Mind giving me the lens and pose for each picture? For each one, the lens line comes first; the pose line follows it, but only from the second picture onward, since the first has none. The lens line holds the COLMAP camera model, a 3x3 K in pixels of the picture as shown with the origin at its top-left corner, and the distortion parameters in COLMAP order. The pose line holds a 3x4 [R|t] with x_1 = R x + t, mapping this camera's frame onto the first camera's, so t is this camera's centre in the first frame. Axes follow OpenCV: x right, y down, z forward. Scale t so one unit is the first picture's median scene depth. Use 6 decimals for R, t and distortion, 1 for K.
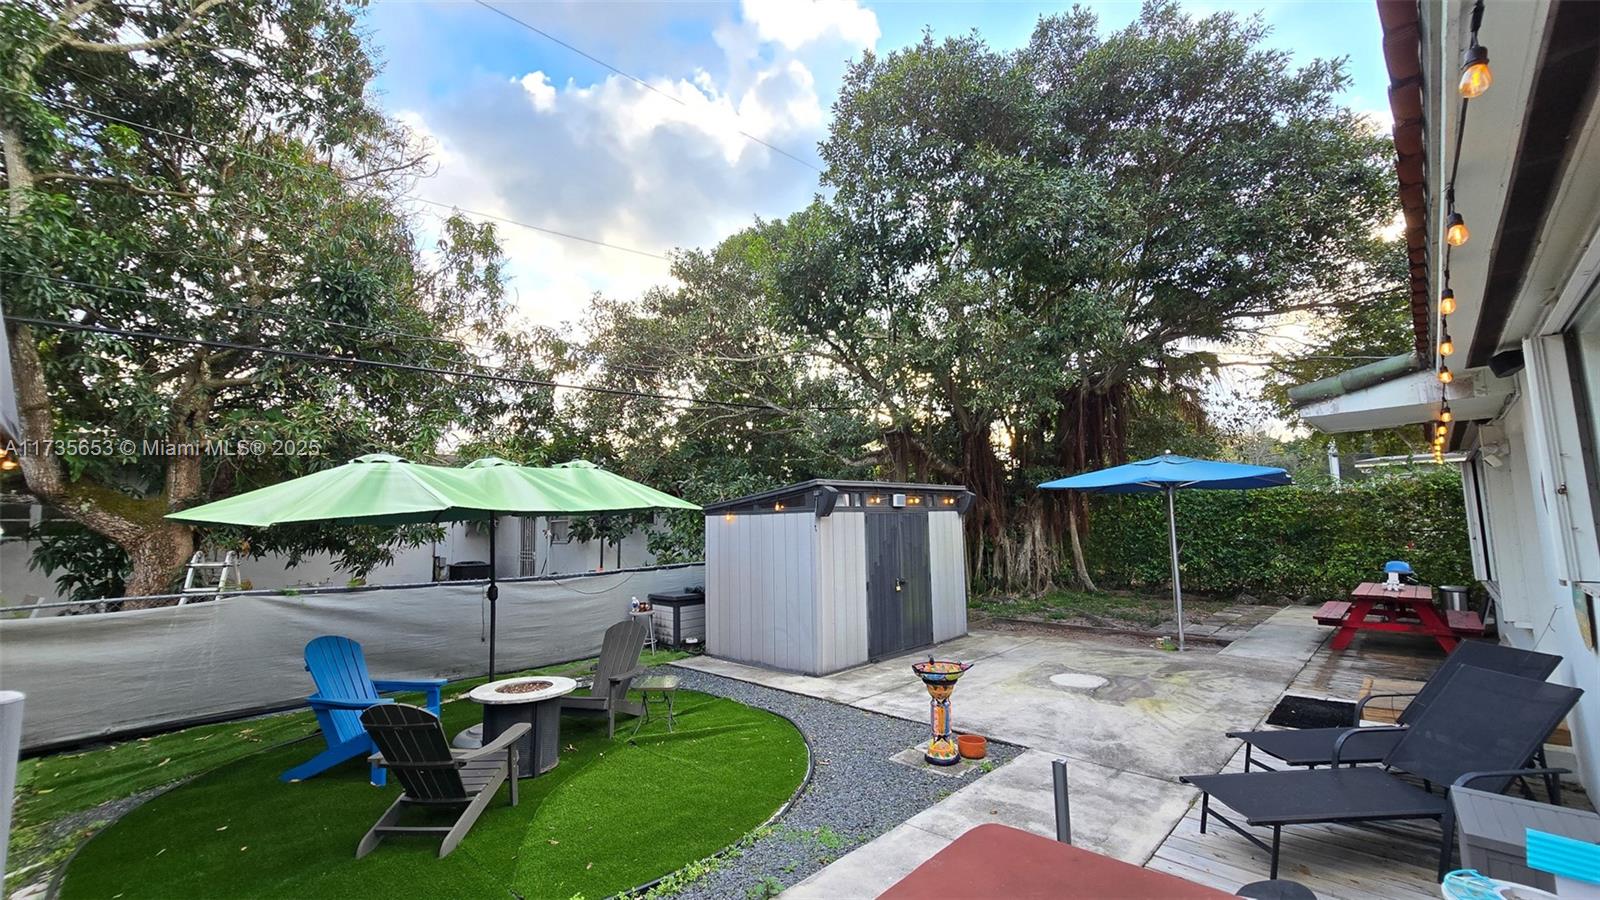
lens RADIAL K [[652.5, 0, 800.2], [0, 652.5, 460.2], [0, 0, 1]] dist [-0.003524, 0.001168]
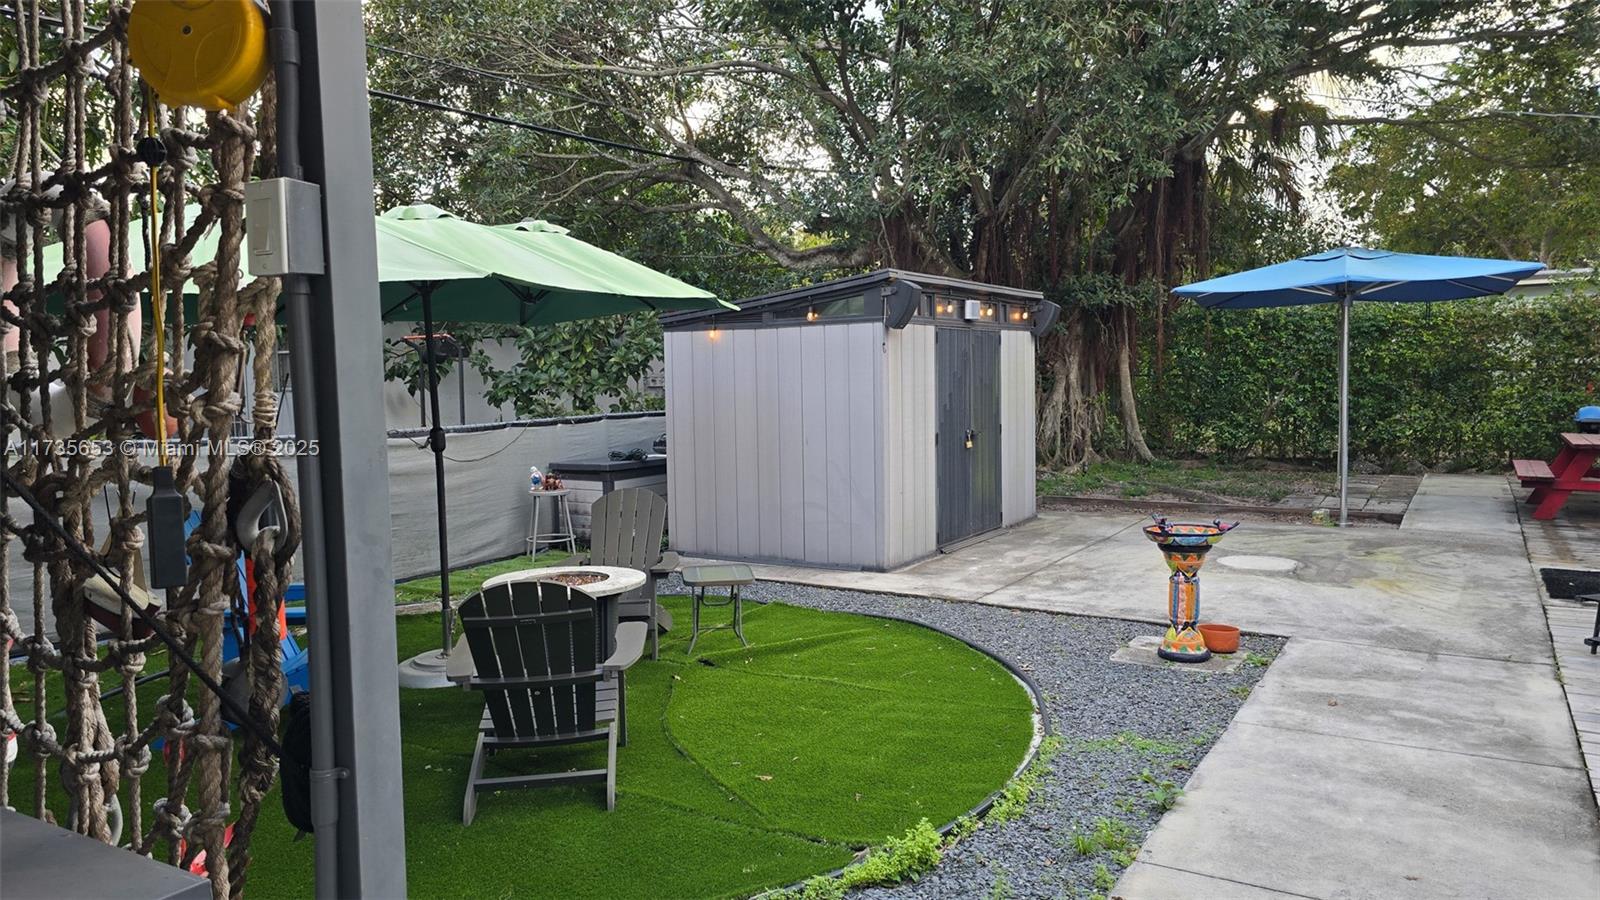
lens RADIAL K [[1058.9, 0, 798.9], [0, 1058.9, 443.9], [0, 0, 1]] dist [0.012800, -0.002102]
pose [[0.983779, -0.011309, 0.179029, -0.202816], [-0.017405, 0.987285, 0.158006, 0.029766], [-0.178539, -0.158559, 0.971073, -0.002397]]
